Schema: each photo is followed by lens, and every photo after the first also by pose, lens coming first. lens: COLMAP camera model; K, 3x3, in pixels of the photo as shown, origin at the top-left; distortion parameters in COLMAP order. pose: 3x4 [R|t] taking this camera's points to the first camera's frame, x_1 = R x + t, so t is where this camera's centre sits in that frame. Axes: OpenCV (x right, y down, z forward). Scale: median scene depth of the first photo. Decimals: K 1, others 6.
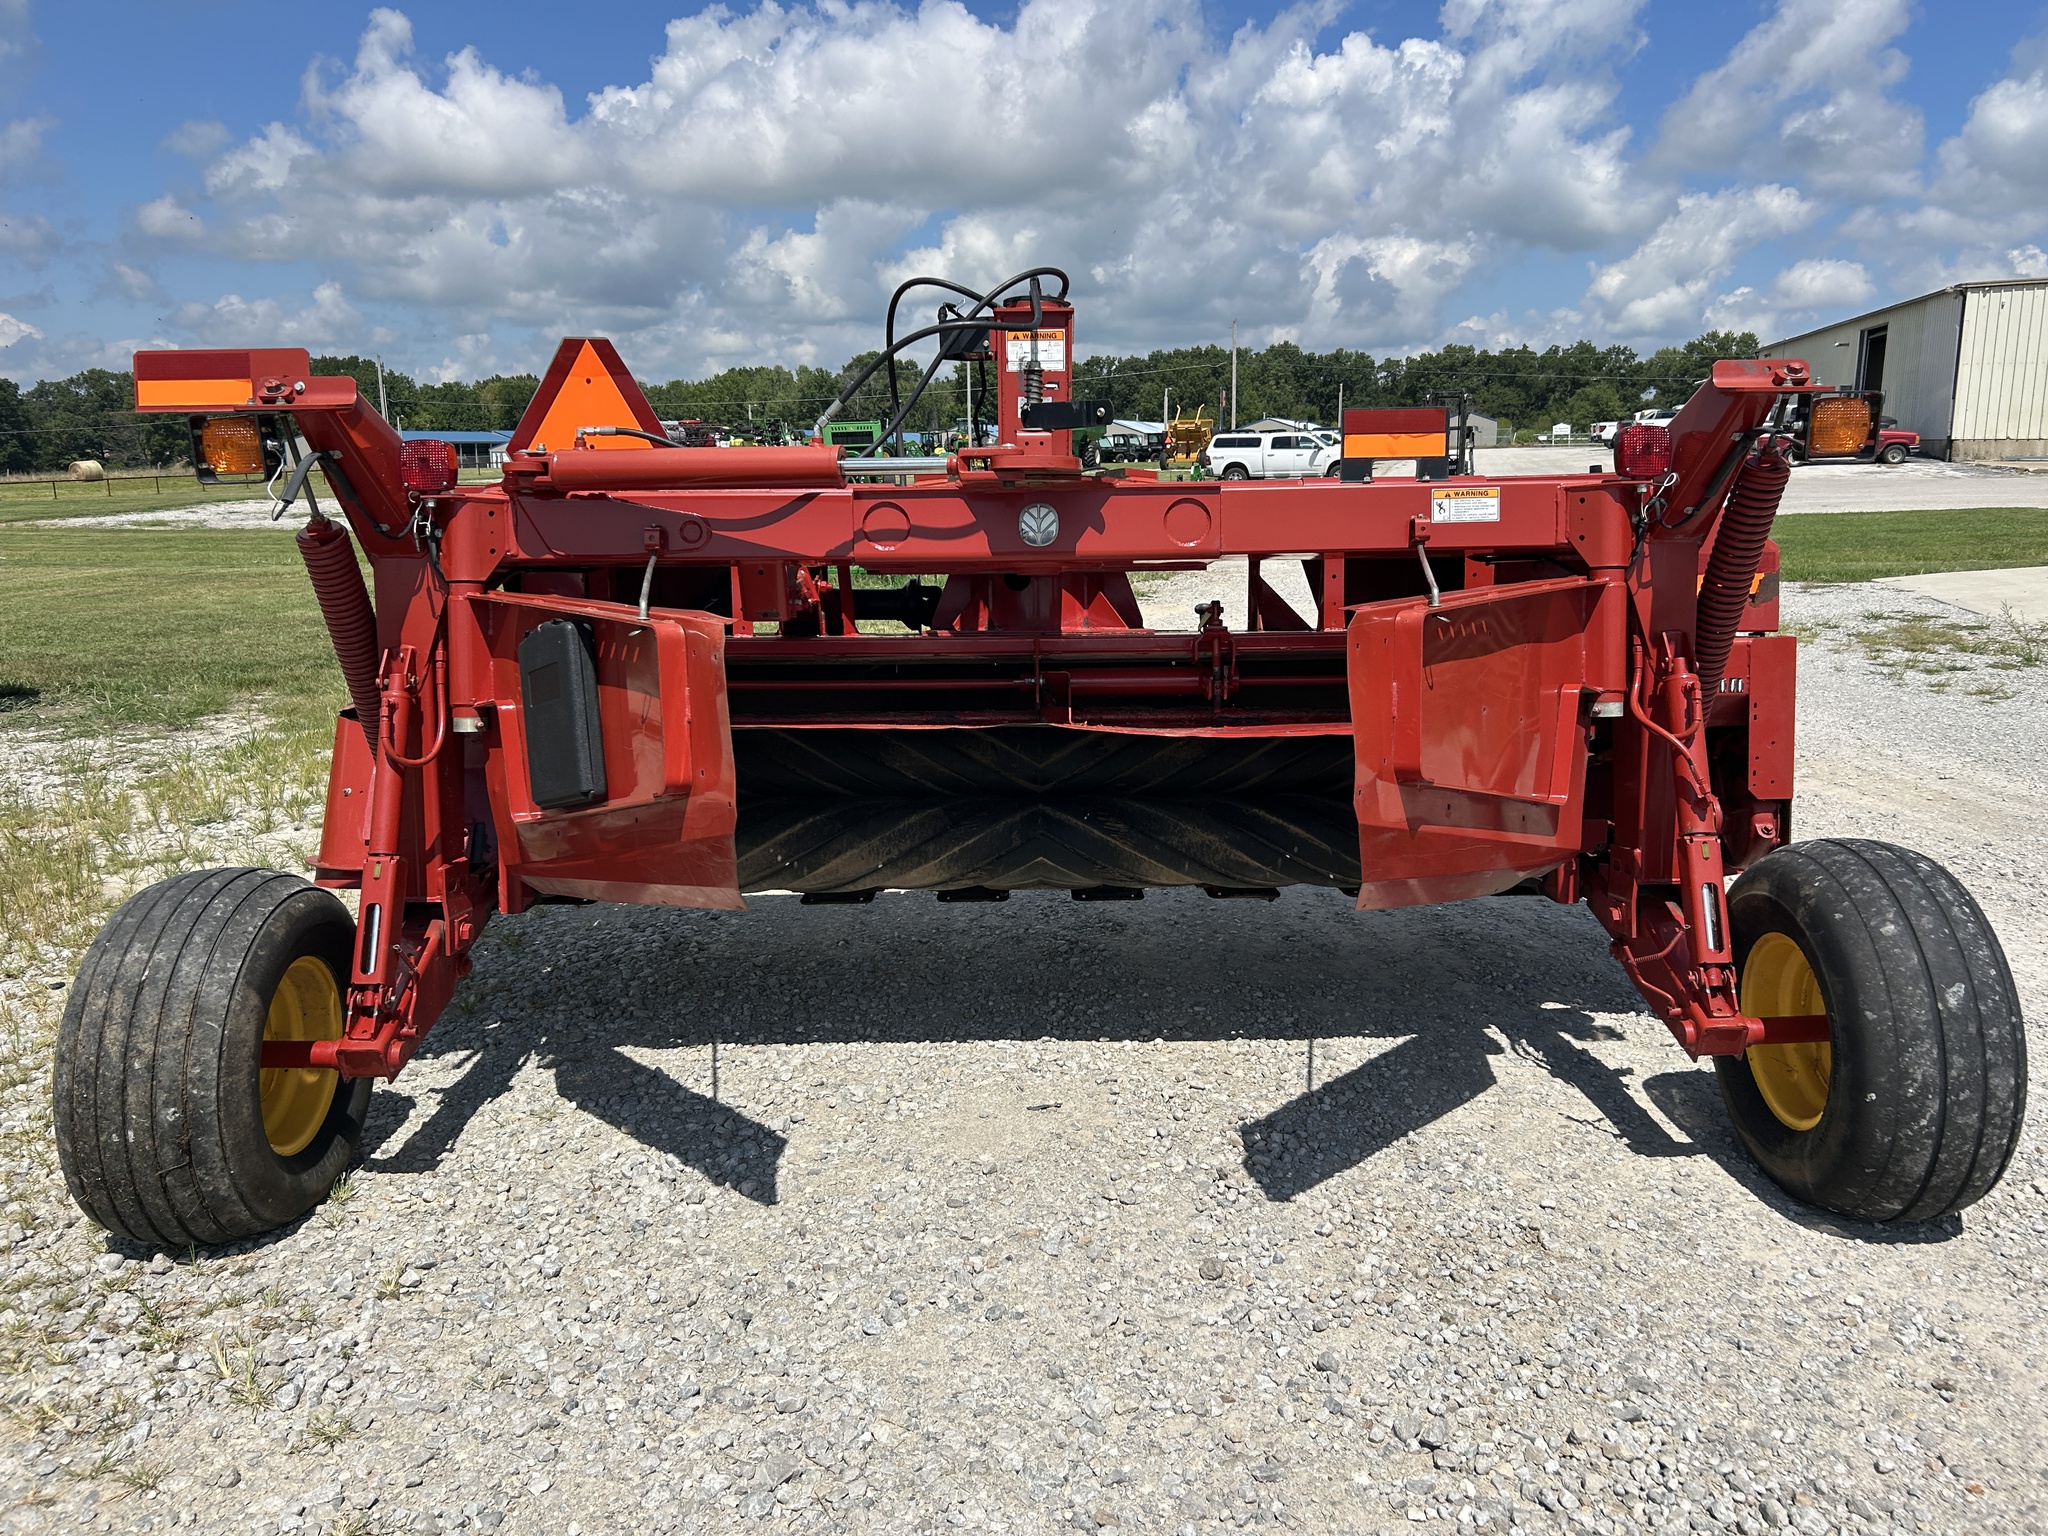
lens RADIAL K [[1536.4, 0, 1035.1], [0, 1536.4, 742.4], [0, 0, 1]] dist [0.071607, -0.086202]
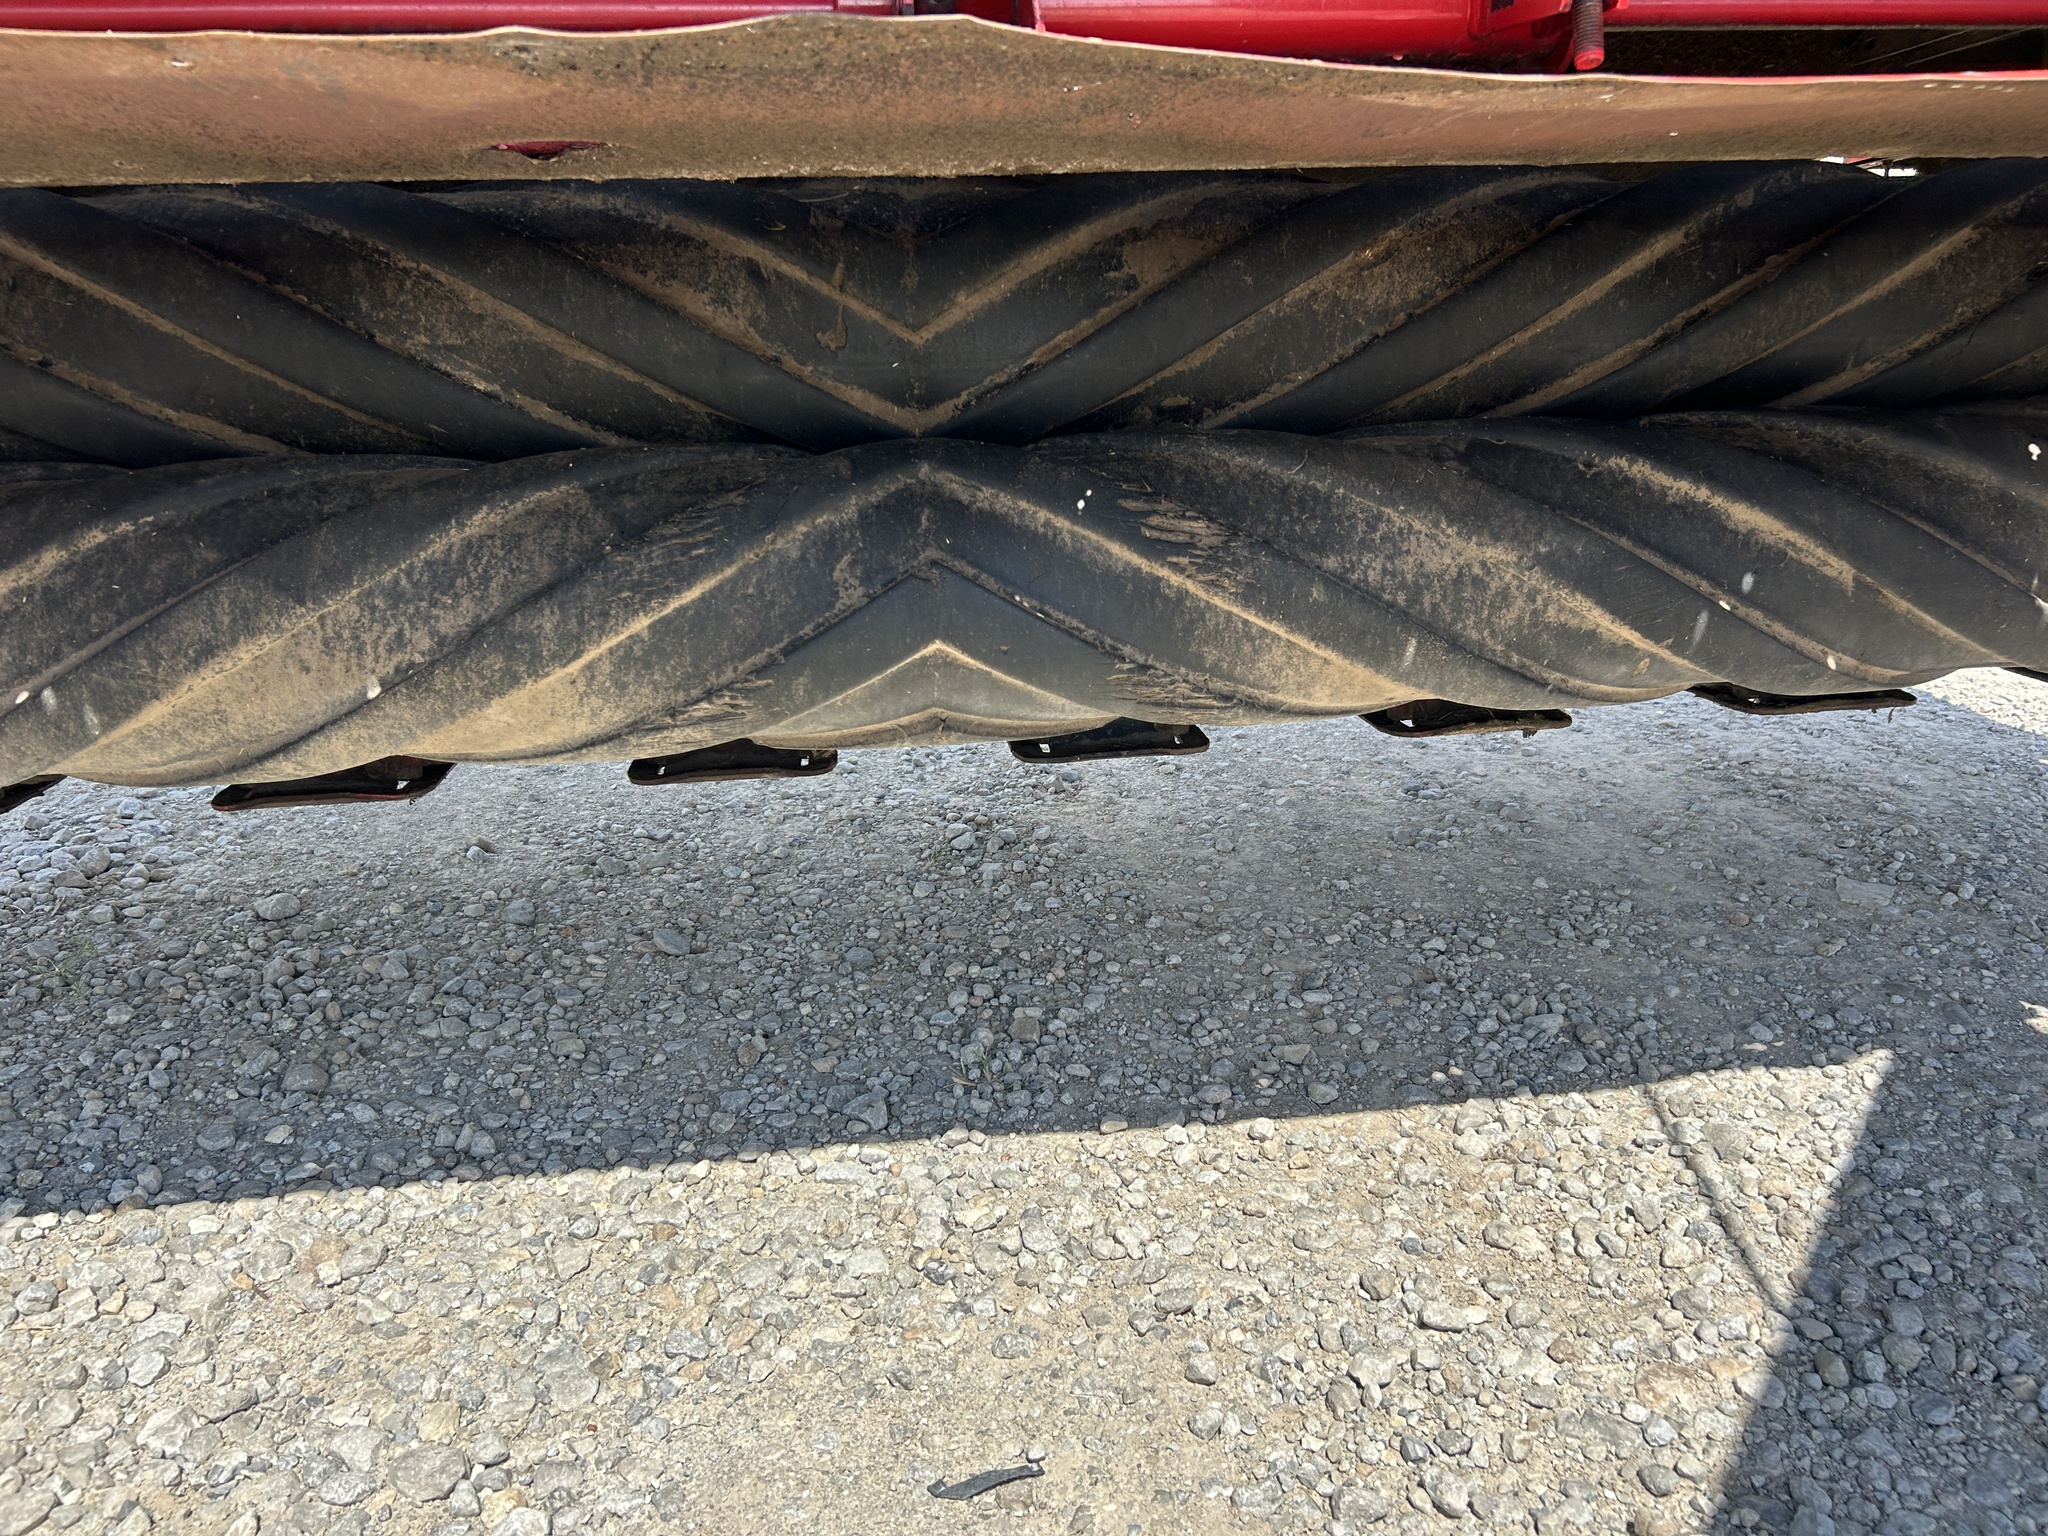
lens RADIAL K [[1543.9, 0, 1037.9], [0, 1543.9, 761.4], [0, 0, 1]] dist [0.065003, -0.088534]
pose [[0.993409, -0.046830, 0.104620, -0.007656], [0.030951, 0.988421, 0.148546, 0.046491], [-0.110365, -0.144328, 0.983356, 0.603244]]
